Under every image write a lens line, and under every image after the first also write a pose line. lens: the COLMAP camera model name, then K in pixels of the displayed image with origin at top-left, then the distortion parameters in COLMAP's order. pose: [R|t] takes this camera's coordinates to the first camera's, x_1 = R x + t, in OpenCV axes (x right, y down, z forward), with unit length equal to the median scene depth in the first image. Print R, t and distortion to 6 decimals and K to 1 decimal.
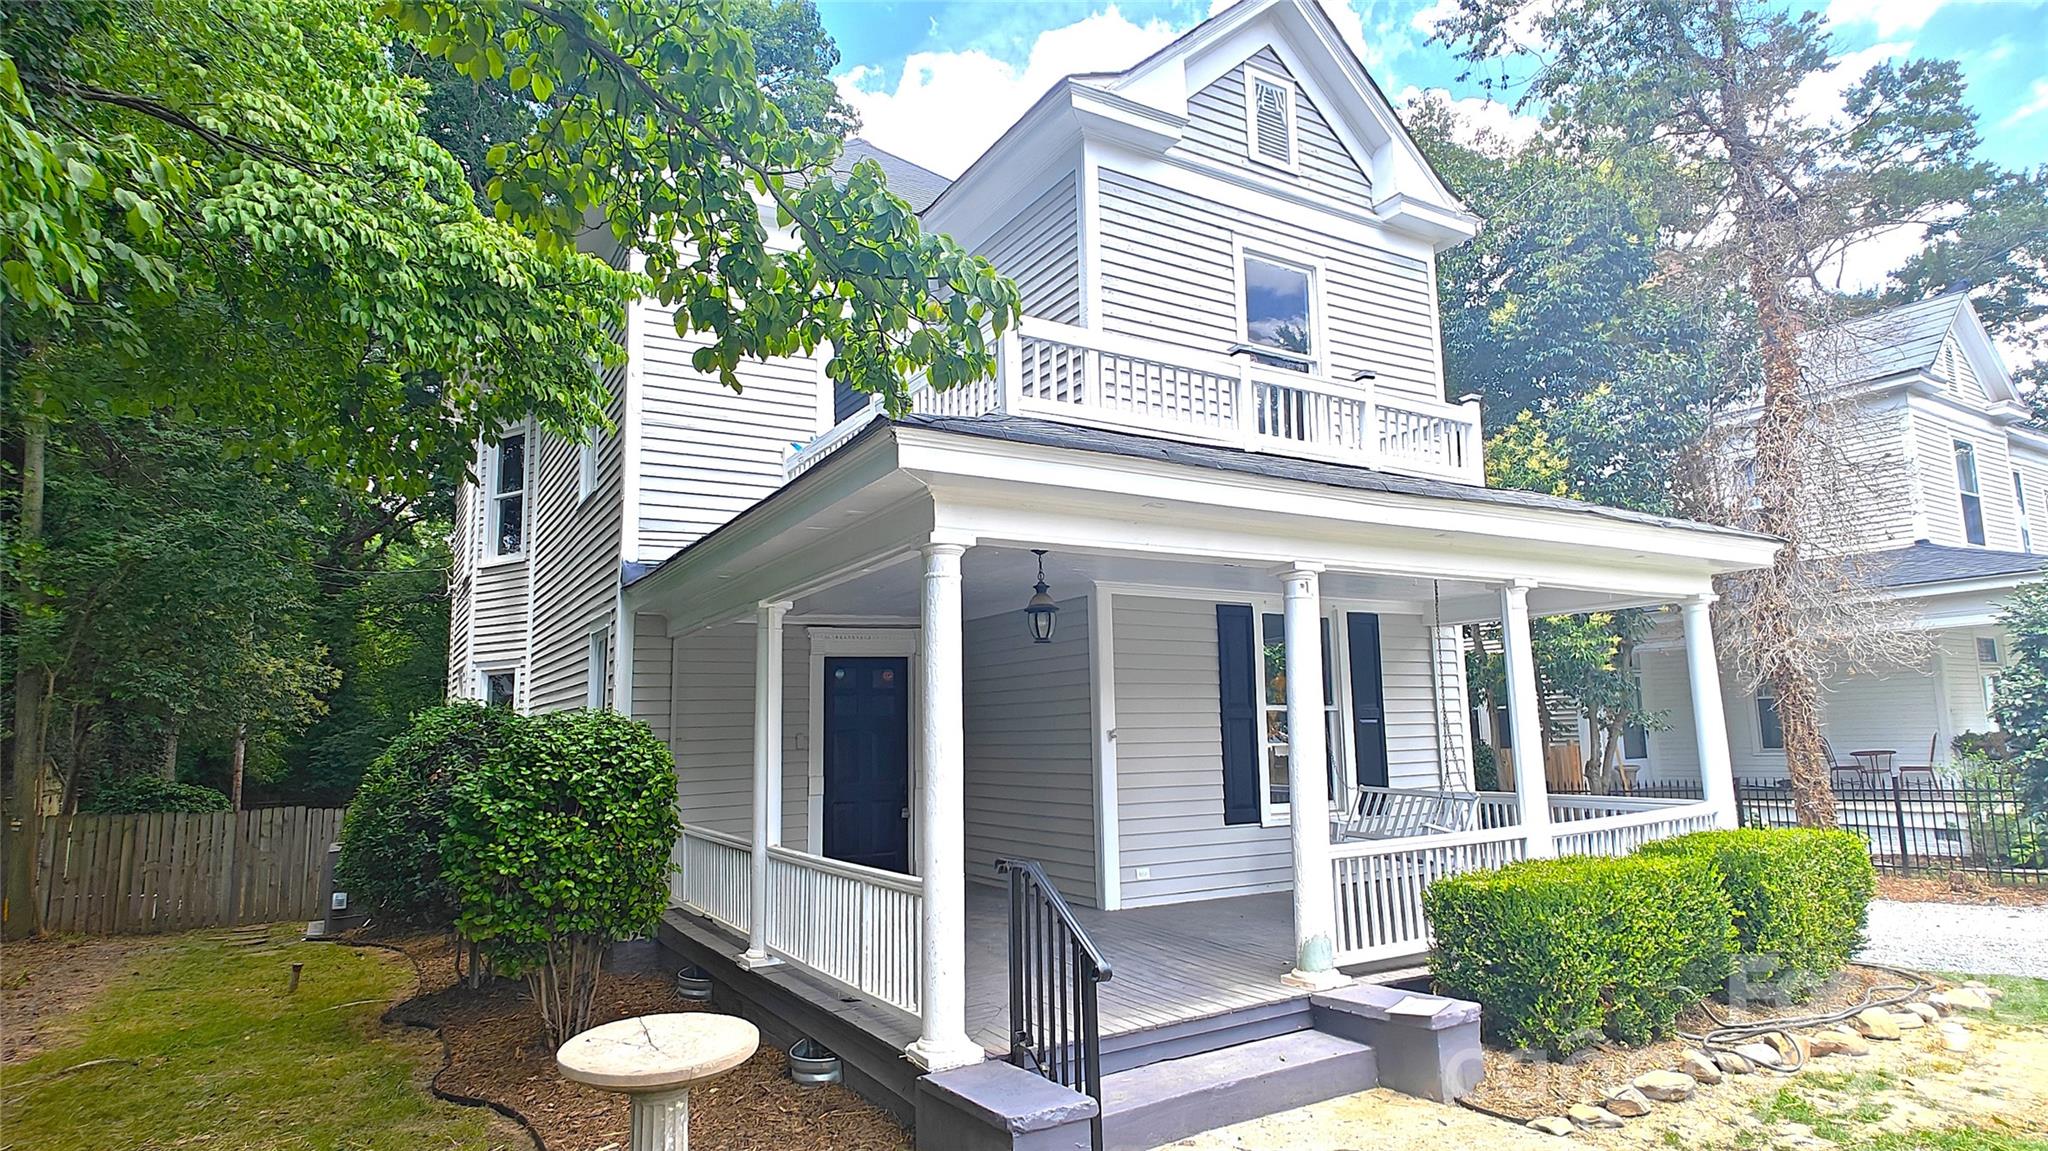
lens RADIAL K [[1106.5, 0, 1024.0], [0, 1106.5, 575.5], [0, 0, 1]] dist [0.001321, -0.000005]
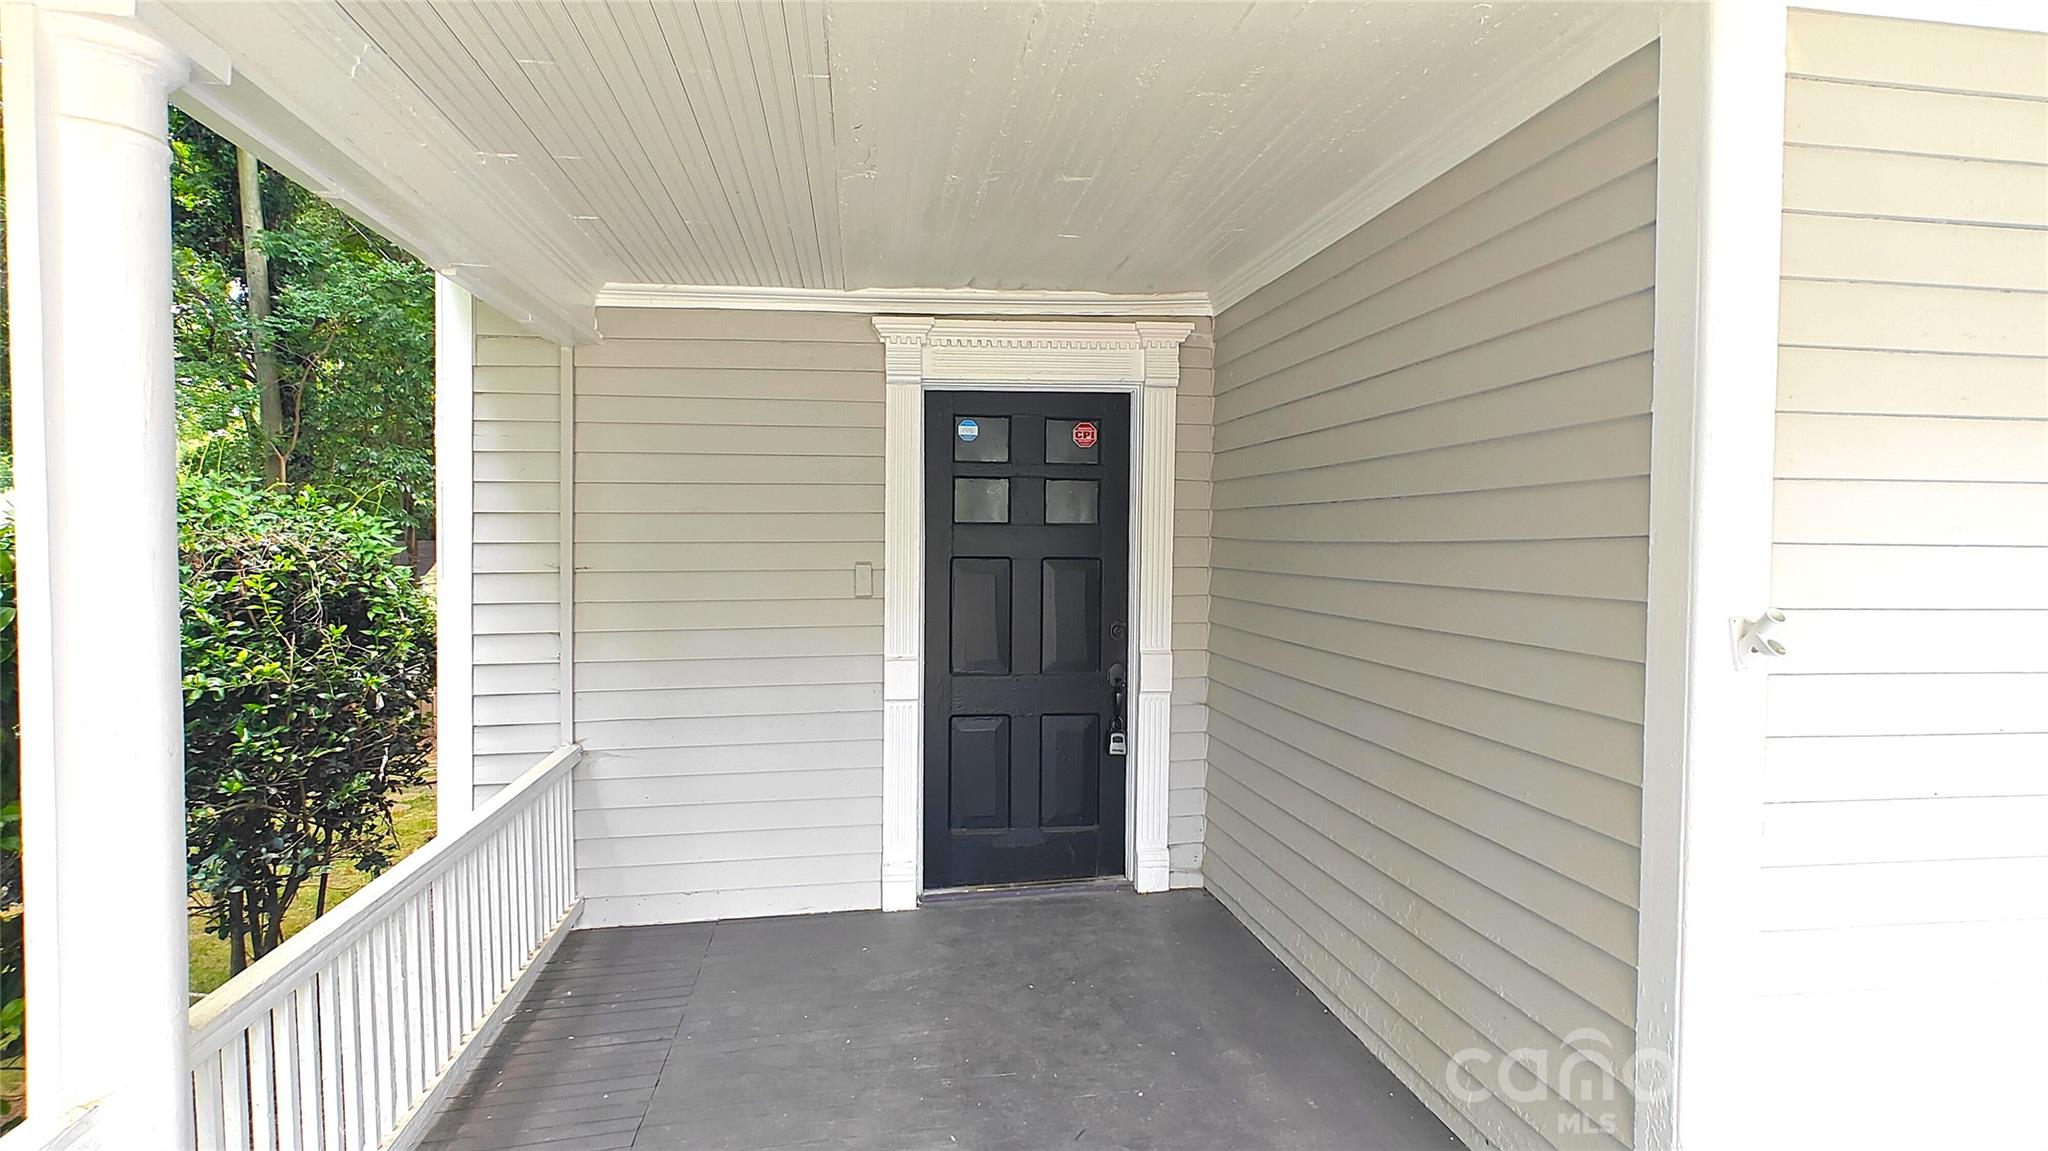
lens RADIAL K [[1093.0, 0, 1031.7], [0, 1093.0, 581.0], [0, 0, 1]] dist [-0.001596, -0.000106]
pose [[0.930905, 0.039578, -0.363111, 0.021218], [0.026736, 0.984062, 0.175804, 0.083083], [0.364281, -0.173365, 0.915010, 0.691239]]
